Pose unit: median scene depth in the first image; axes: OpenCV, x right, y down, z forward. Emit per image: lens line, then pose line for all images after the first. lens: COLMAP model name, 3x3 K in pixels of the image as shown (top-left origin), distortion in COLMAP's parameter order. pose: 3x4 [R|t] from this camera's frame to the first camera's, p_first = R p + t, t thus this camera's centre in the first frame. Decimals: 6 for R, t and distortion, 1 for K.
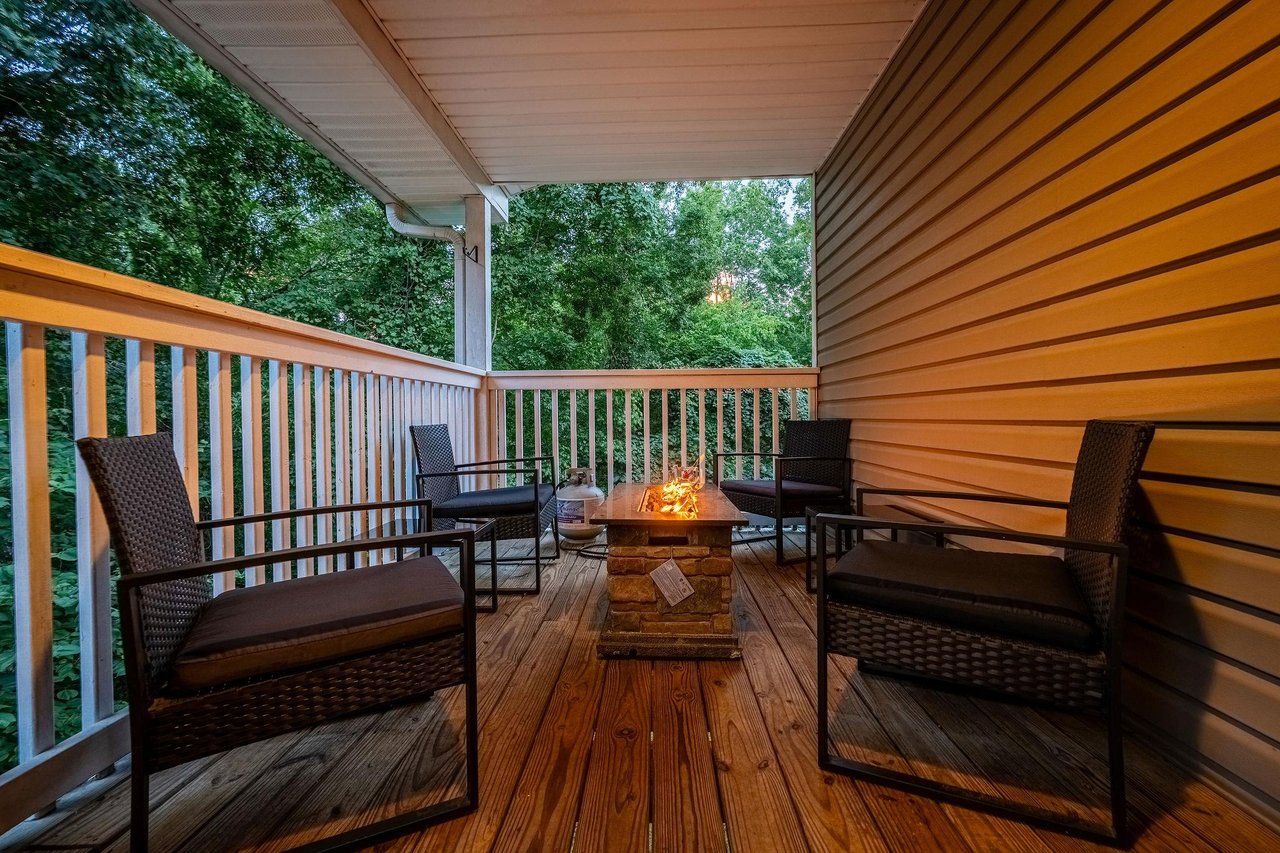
lens RADIAL K [[579.1, 0, 621.5], [0, 579.1, 430.3], [0, 0, 1]] dist [-0.009321, 0.002215]
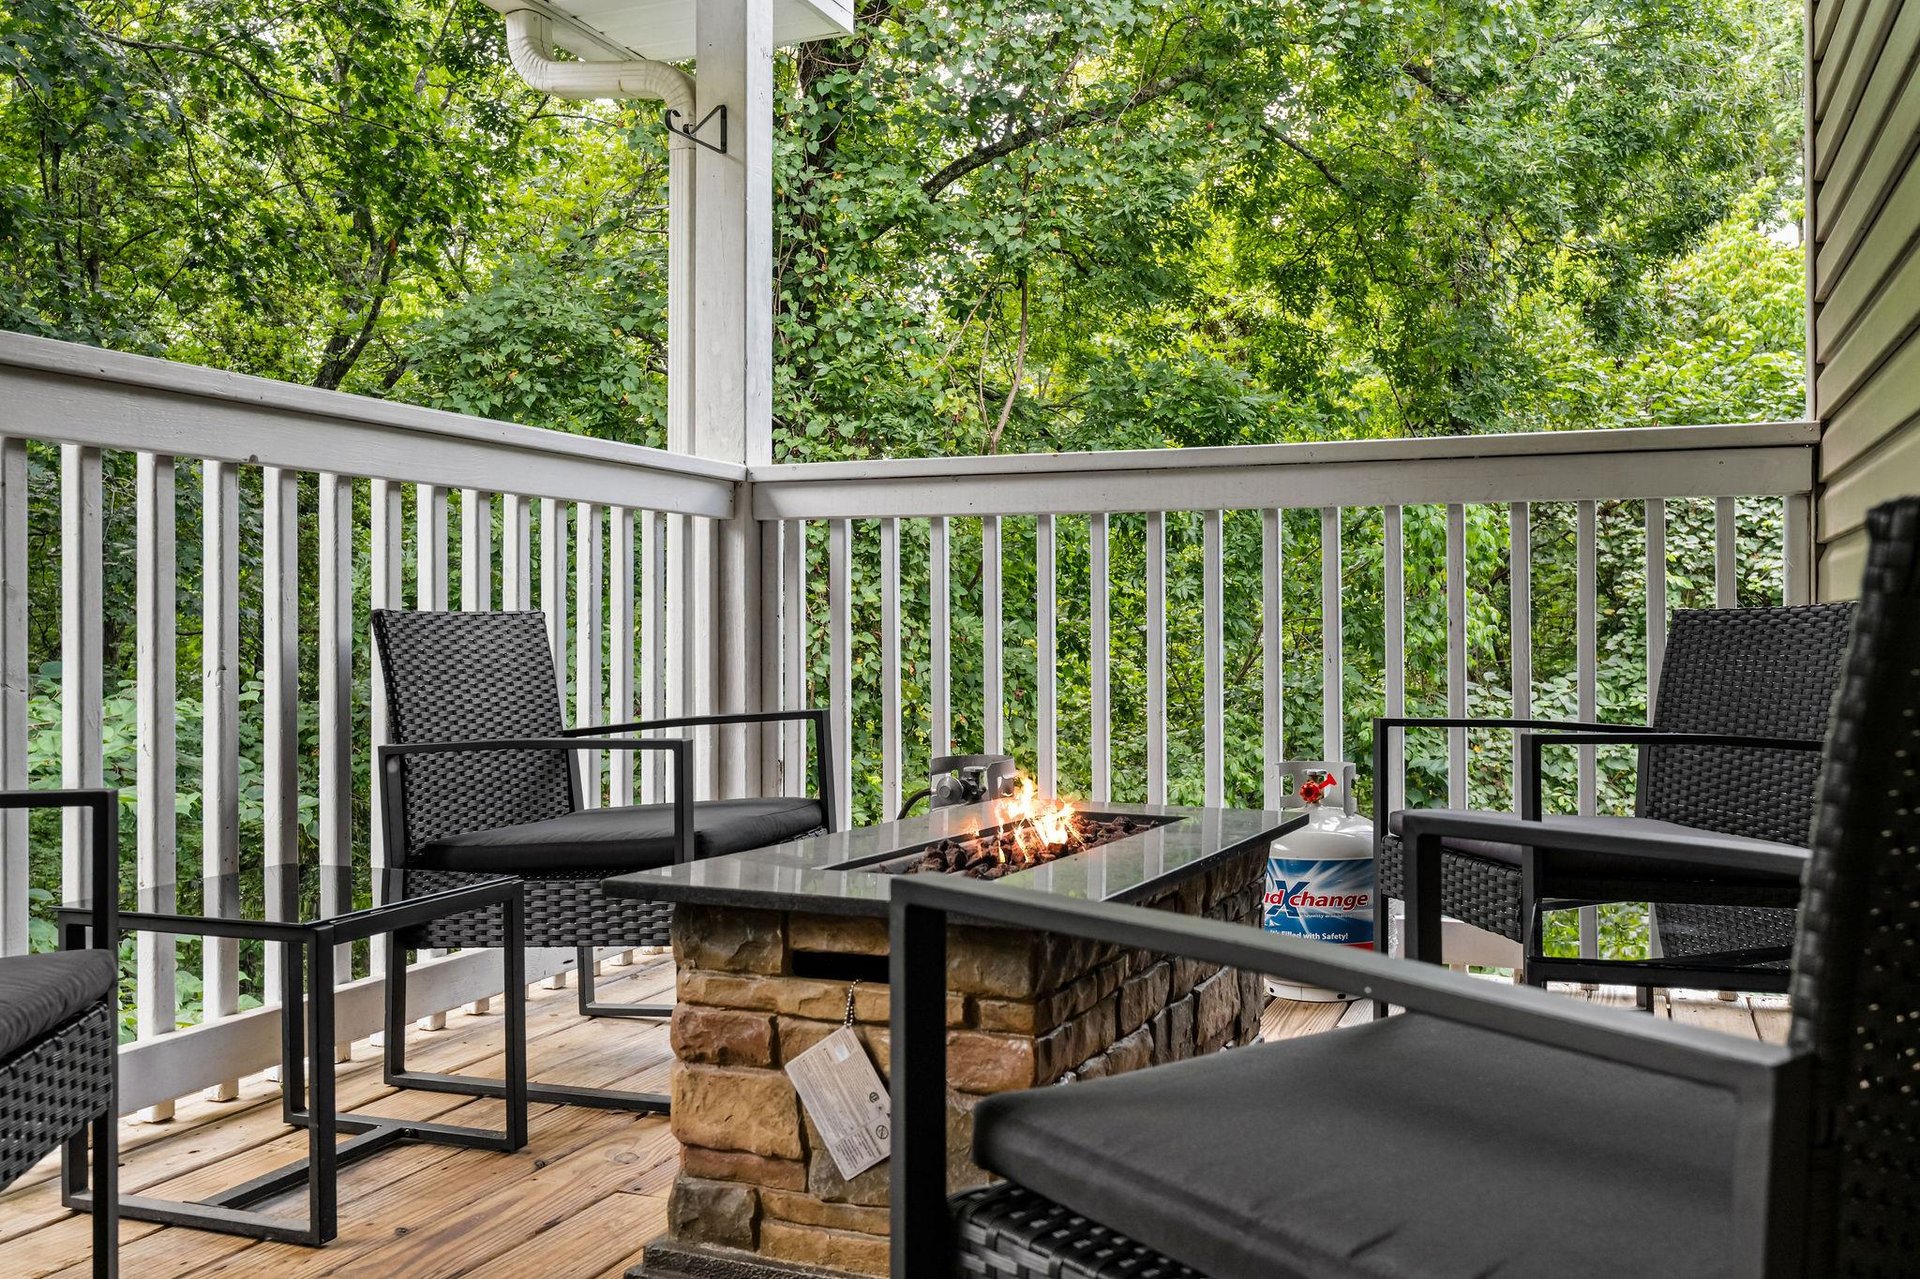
lens RADIAL K [[1734.0, 0, 915.4], [0, 1734.0, 636.6], [0, 0, 1]] dist [-0.001084, 0.000000]
pose [[0.942130, 0.007023, -0.335175, 0.252353], [-0.013775, 0.999747, -0.017772, 0.018927], [0.334965, 0.021360, 0.941988, 0.082913]]
